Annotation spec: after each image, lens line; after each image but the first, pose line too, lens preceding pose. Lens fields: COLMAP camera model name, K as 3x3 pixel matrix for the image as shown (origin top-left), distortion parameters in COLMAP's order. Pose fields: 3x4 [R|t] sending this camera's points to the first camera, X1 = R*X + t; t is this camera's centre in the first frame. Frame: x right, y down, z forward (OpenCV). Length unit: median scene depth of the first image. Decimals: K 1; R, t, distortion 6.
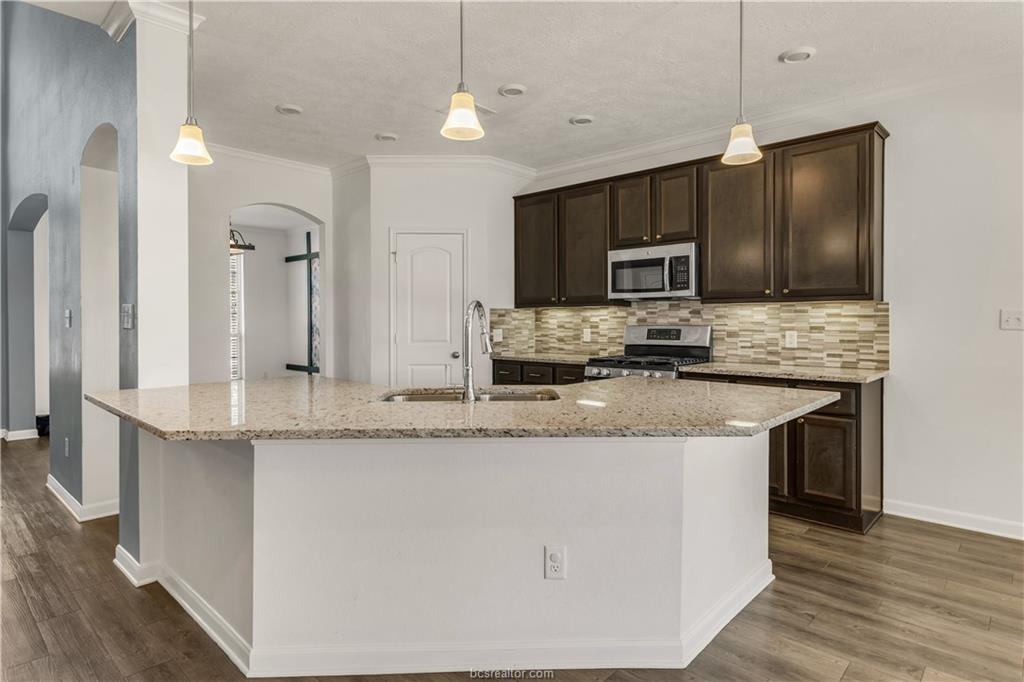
lens RADIAL K [[558.7, 0, 522.5], [0, 558.7, 322.1], [0, 0, 1]] dist [-0.000160, -0.000141]
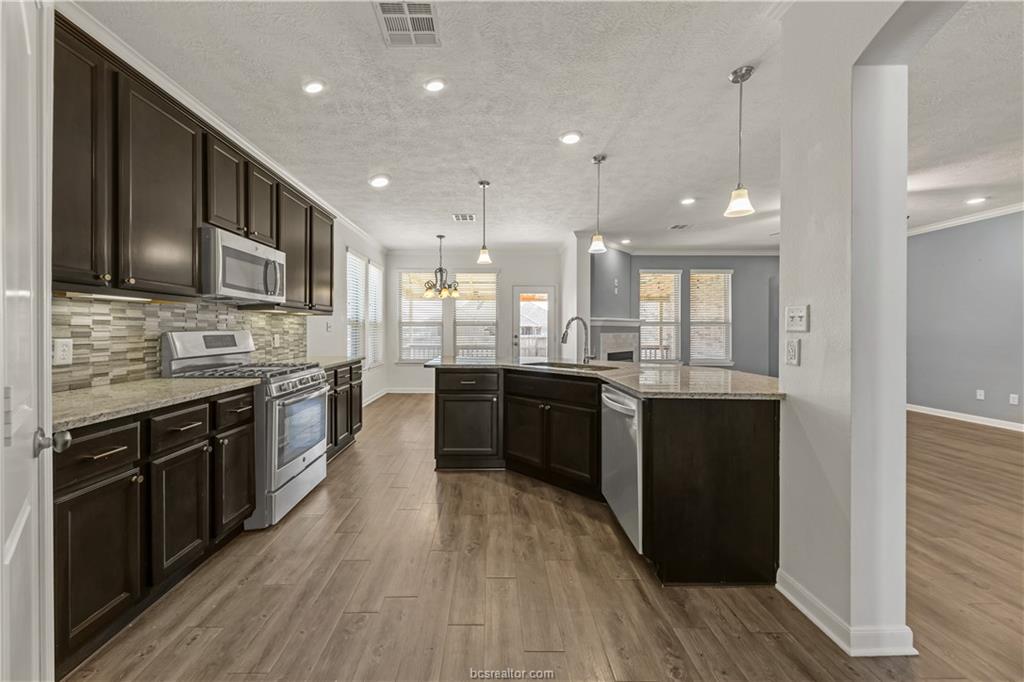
lens RADIAL K [[374.9, 0, 493.9], [0, 374.9, 331.0], [0, 0, 1]] dist [0.003025, -0.000304]
pose [[-0.673447, -0.004567, 0.739221, -0.440323], [-0.001998, 0.999989, 0.004358, 0.002736], [-0.739232, 0.001458, -0.673449, 1.051008]]
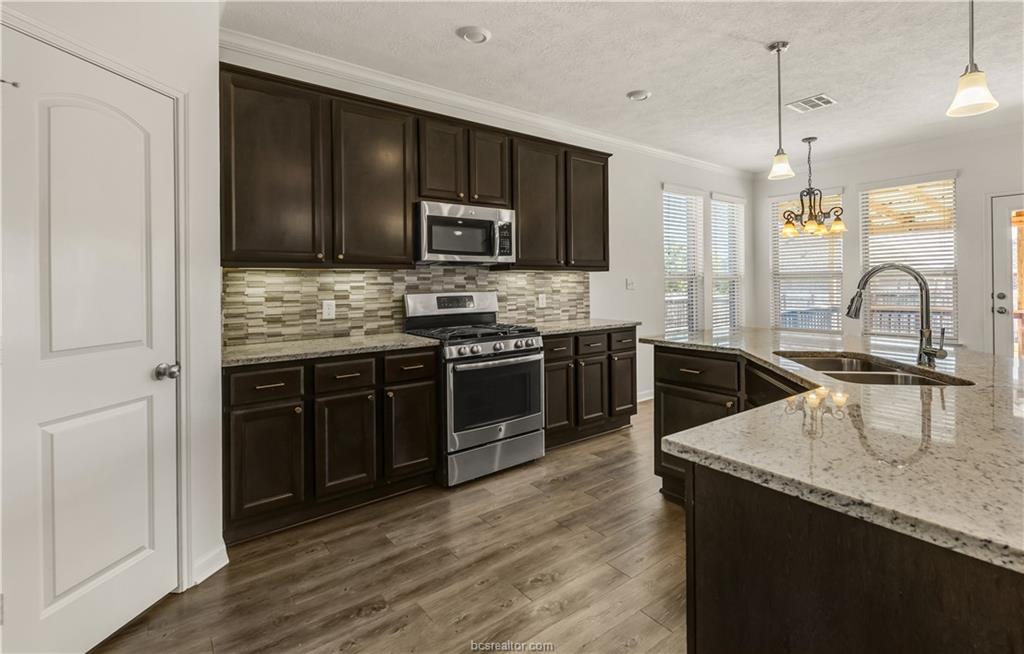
lens RADIAL K [[479.0, 0, 559.9], [0, 479.0, 281.6], [0, 0, 1]] dist [0.012753, -0.000313]
pose [[0.139648, 0.000840, 0.990201, -0.491018], [0.012311, 0.999921, -0.002584, -0.007529], [-0.990125, 0.012551, 0.139626, 0.702390]]
